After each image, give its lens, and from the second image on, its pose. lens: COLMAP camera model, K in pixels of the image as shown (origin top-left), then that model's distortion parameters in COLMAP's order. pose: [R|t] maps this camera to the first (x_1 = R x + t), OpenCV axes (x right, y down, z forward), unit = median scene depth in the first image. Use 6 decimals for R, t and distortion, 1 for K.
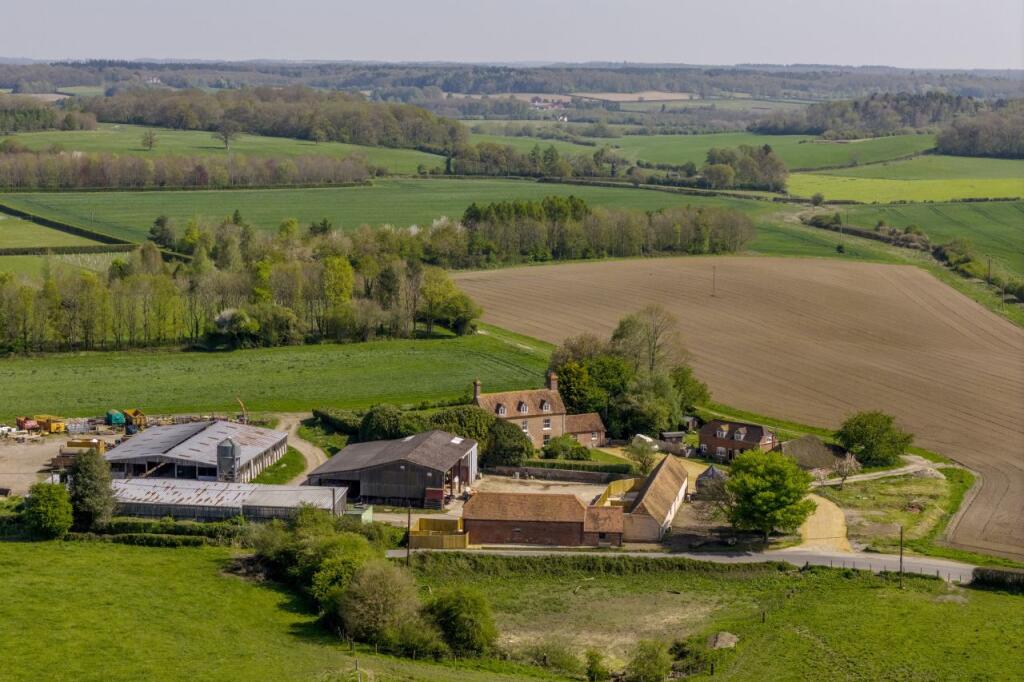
lens RADIAL K [[2117.5, 0, 512.0], [0, 2117.5, 341.0], [0, 0, 1]] dist [-0.103974, -0.205122]
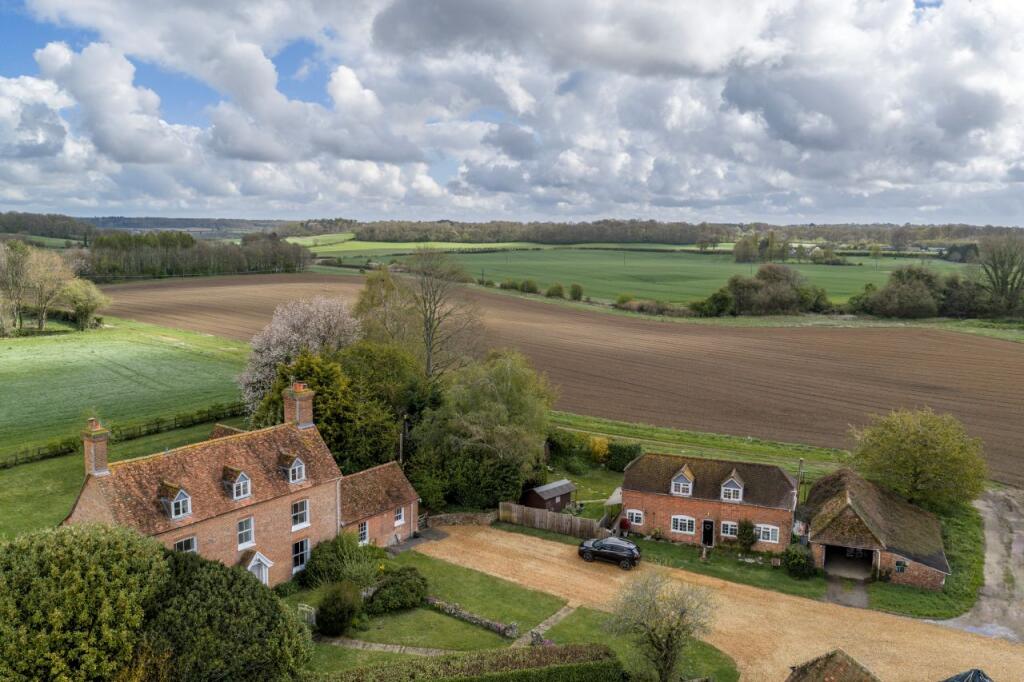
lens RADIAL K [[837.7, 0, 503.9], [0, 837.7, 396.8], [0, 0, 1]] dist [0.013294, -0.000149]
pose [[0.912914, -0.081461, 0.399940, -0.009168], [0.052641, 0.995196, 0.082545, 0.006489], [-0.404743, -0.054304, 0.912817, 0.825117]]
